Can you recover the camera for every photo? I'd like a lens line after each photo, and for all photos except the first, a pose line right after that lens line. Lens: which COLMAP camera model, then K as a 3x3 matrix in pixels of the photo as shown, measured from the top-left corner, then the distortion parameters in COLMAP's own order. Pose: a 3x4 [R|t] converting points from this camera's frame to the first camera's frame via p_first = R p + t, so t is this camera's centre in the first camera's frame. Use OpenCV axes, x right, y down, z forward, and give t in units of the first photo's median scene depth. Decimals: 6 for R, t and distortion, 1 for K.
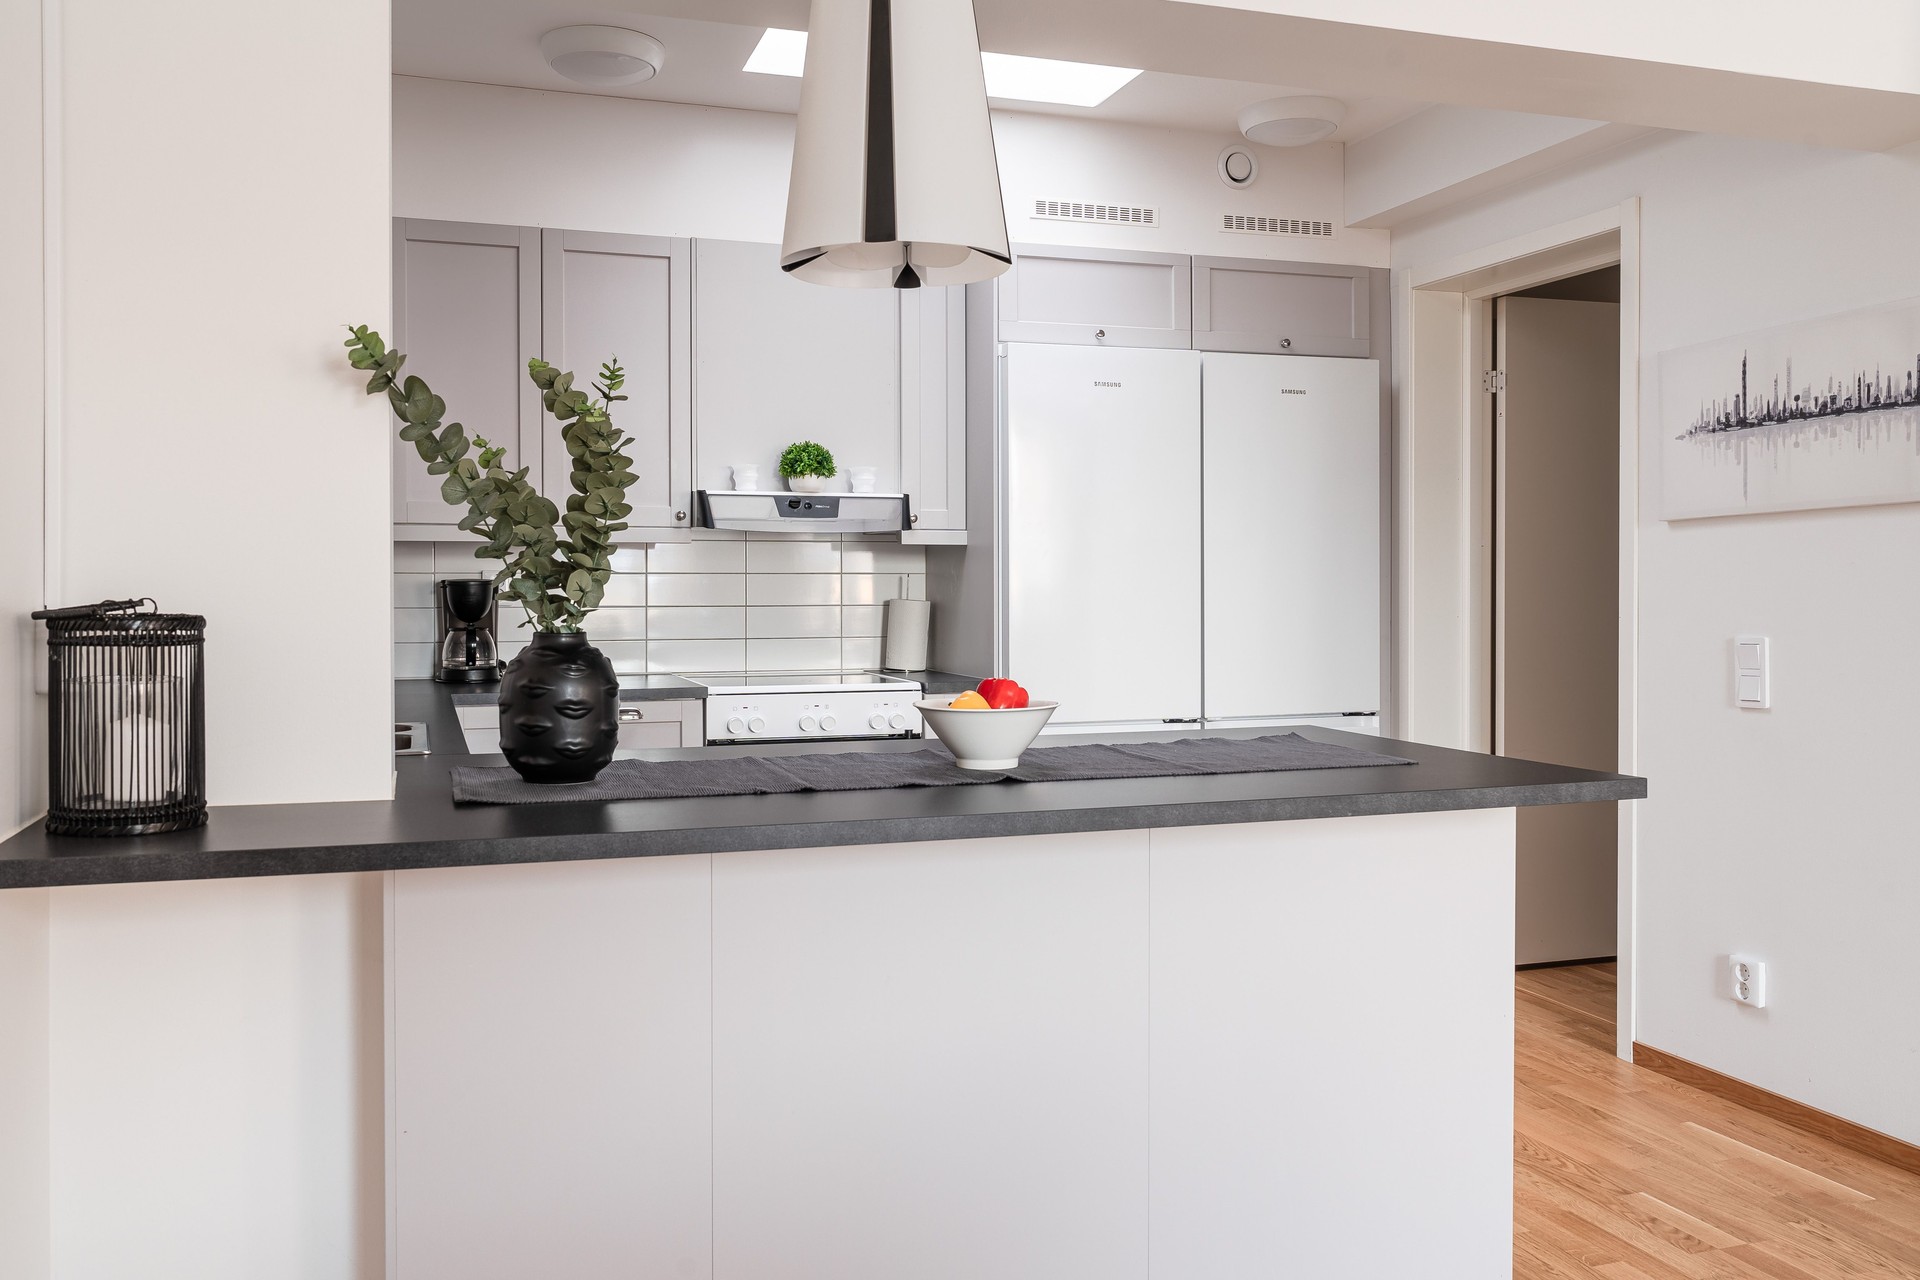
lens RADIAL K [[1585.9, 0, 958.4], [0, 1585.9, 608.6], [0, 0, 1]] dist [0.012503, -0.003128]
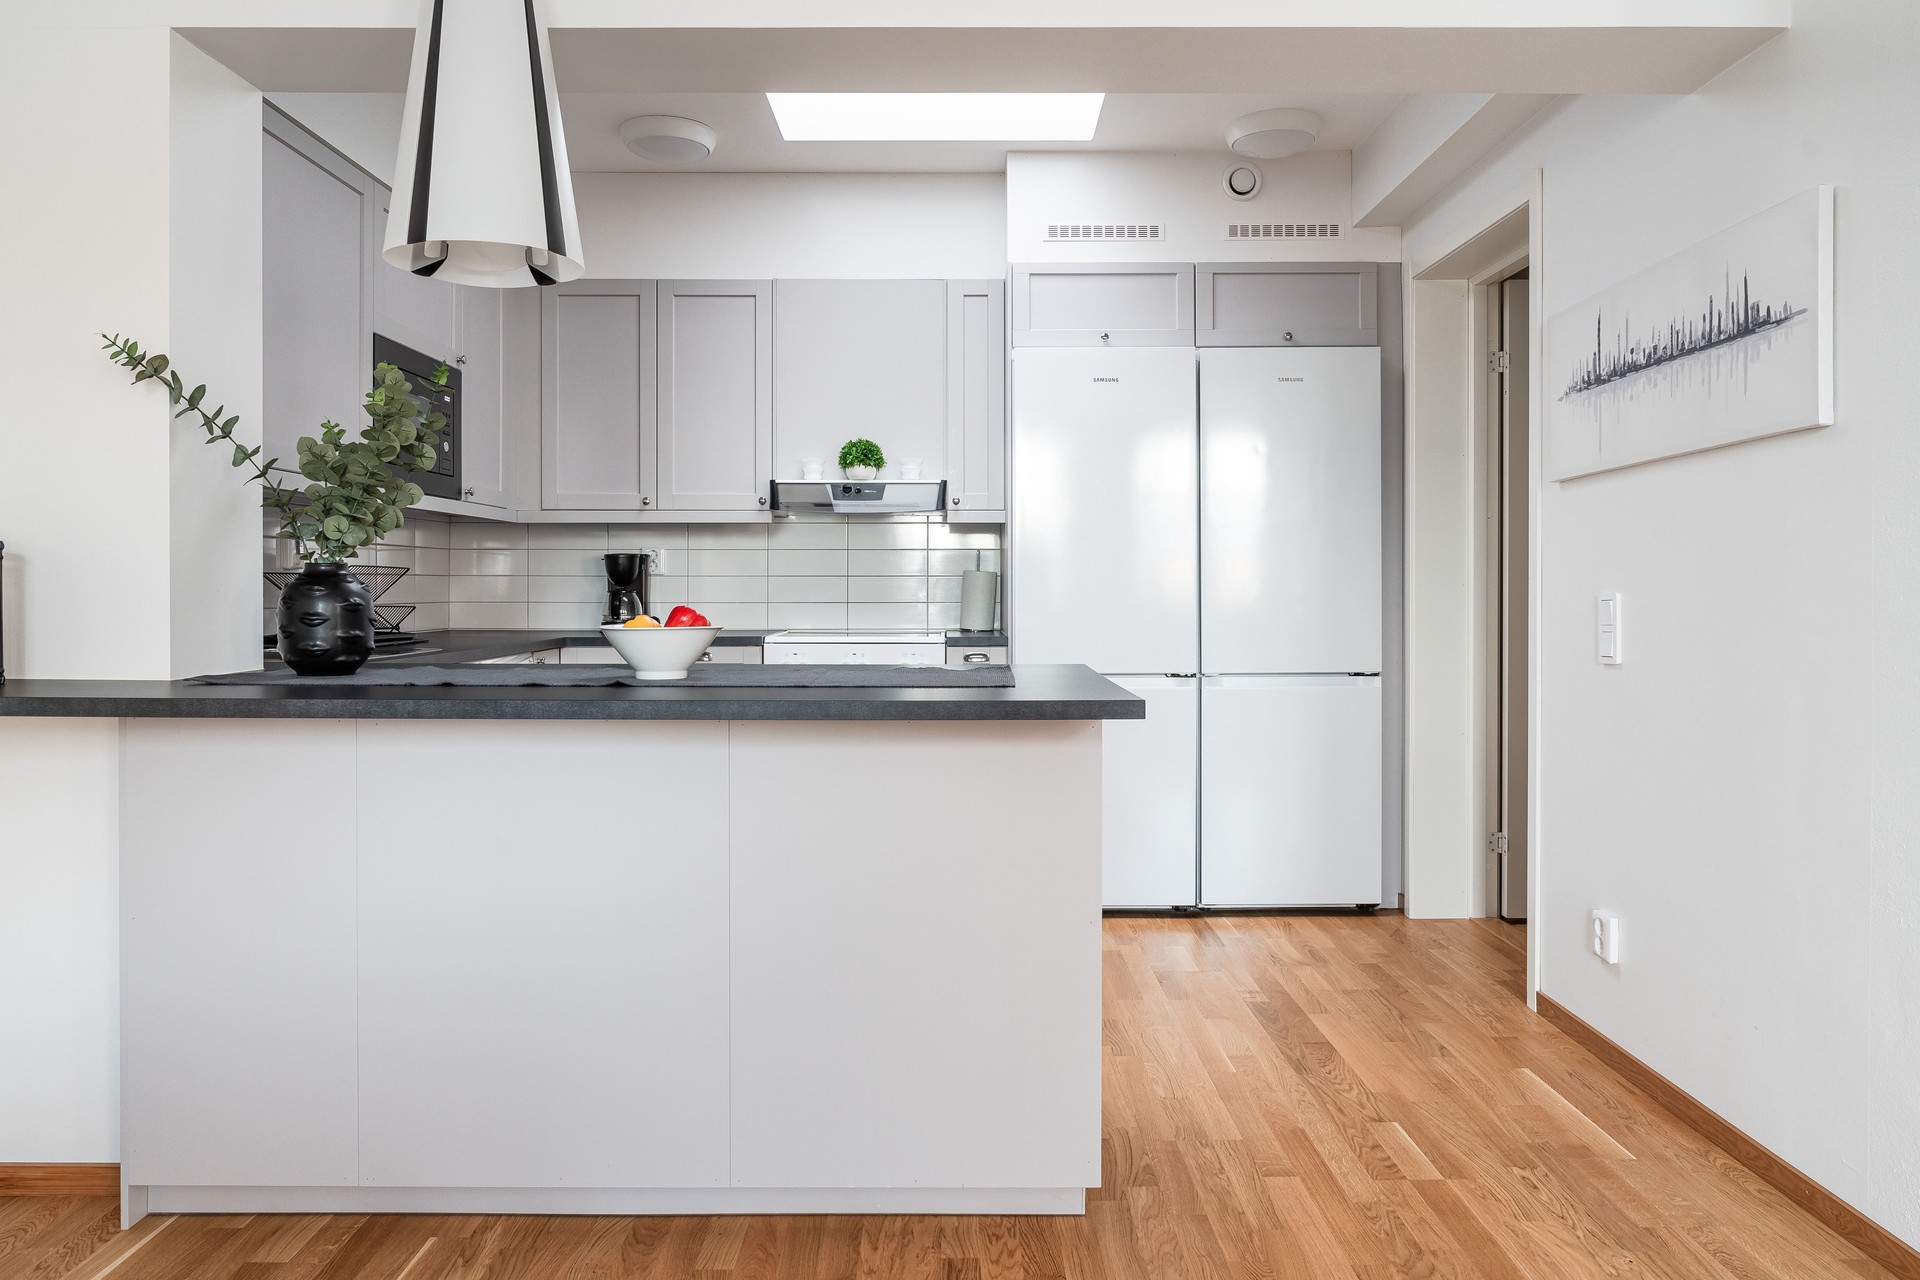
lens RADIAL K [[1311.9, 0, 960.8], [0, 1311.9, 599.0], [0, 0, 1]] dist [0.002109, 0.002453]
pose [[0.947412, 0.004883, -0.319978, 0.303615], [-0.006829, 0.999964, -0.004959, 0.022929], [0.319942, 0.006883, 0.947412, 0.068930]]
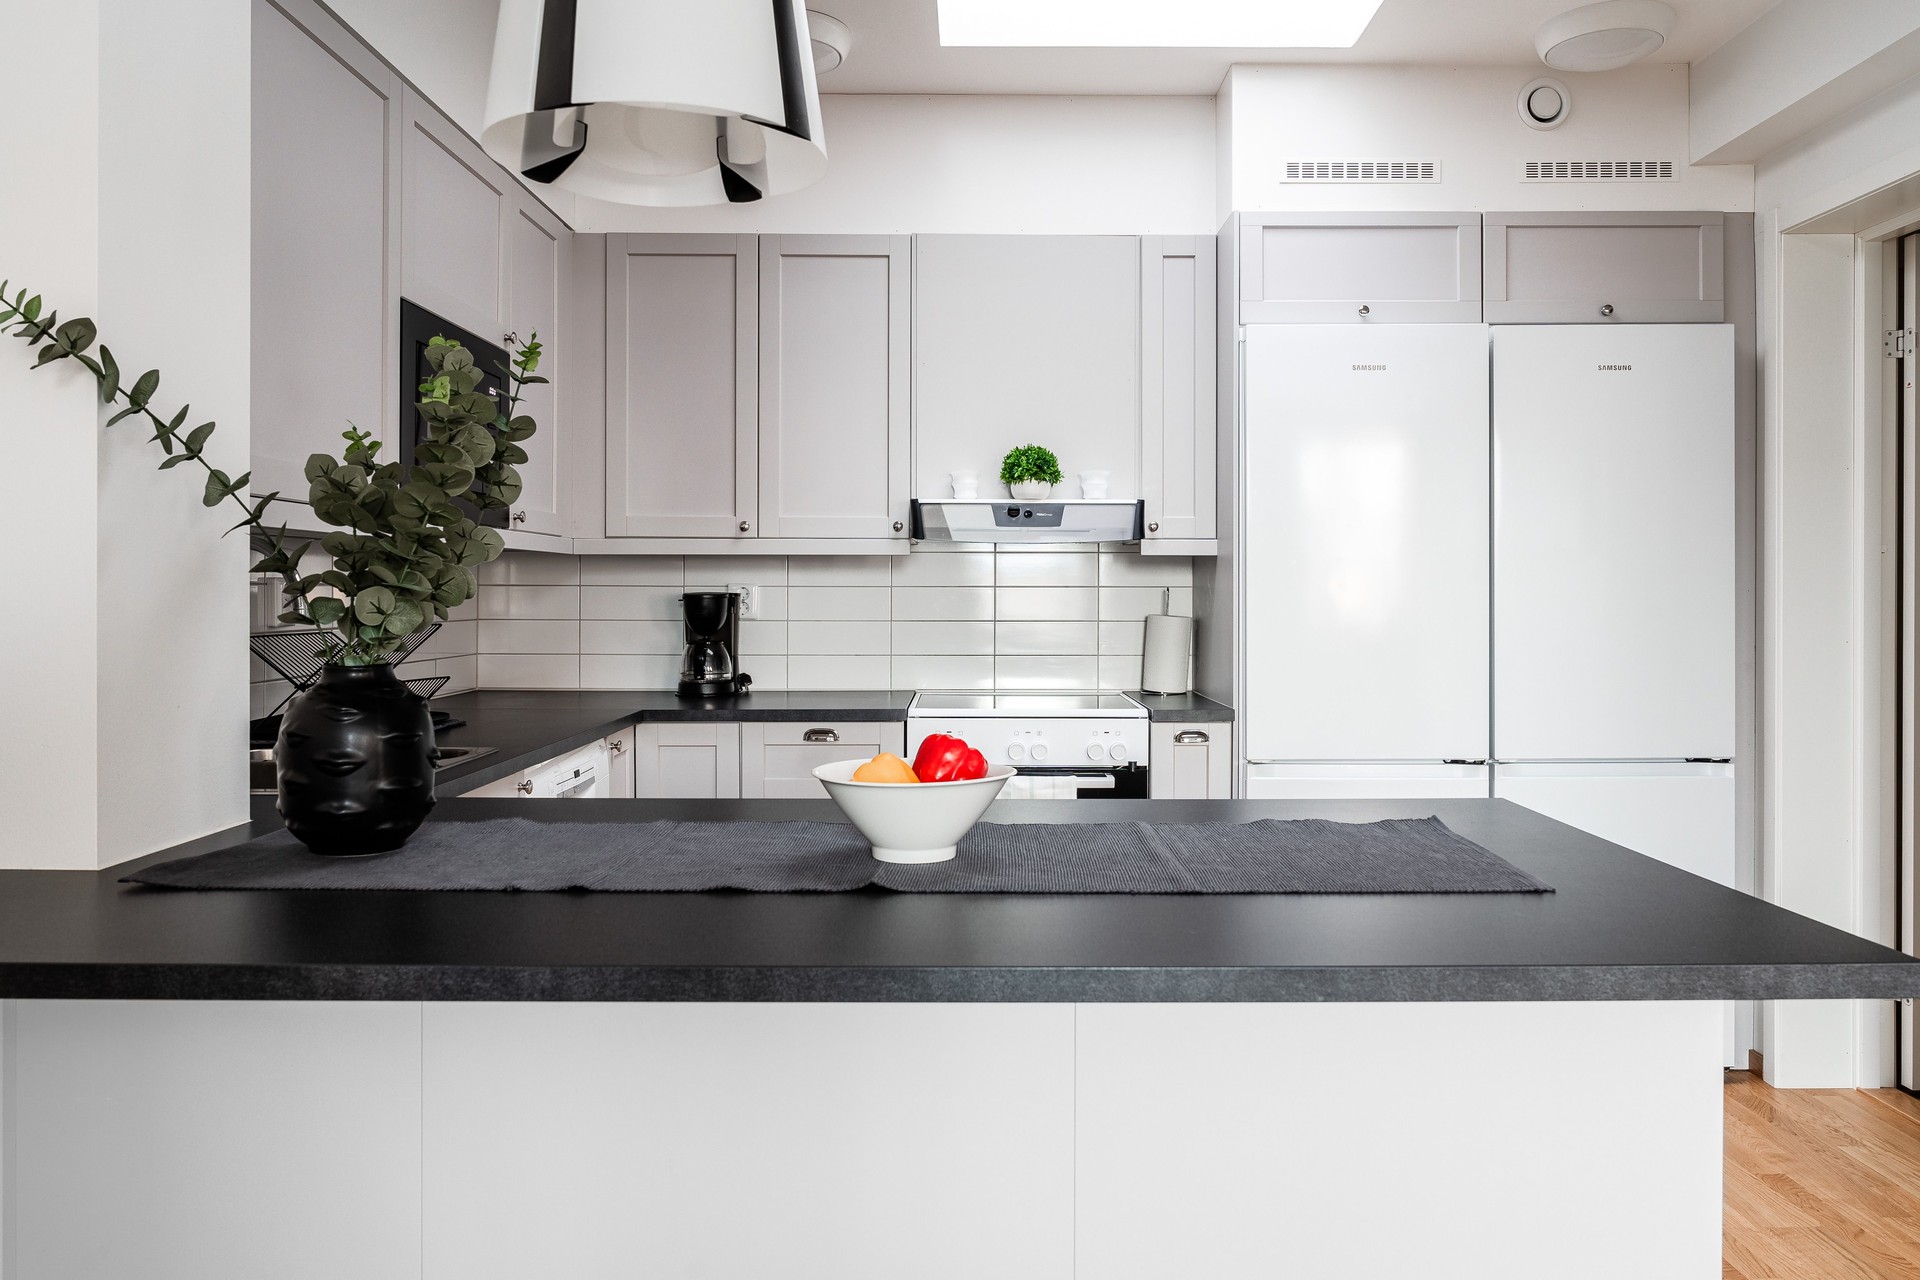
lens RADIAL K [[1410.0, 0, 988.2], [0, 1410.0, 598.4], [0, 0, 1]] dist [0.004067, 0.000969]
pose [[0.949920, 0.003911, -0.312468, 0.139381], [-0.007261, 0.999928, -0.009559, -0.007634], [0.312408, 0.011349, 0.949880, 0.214340]]
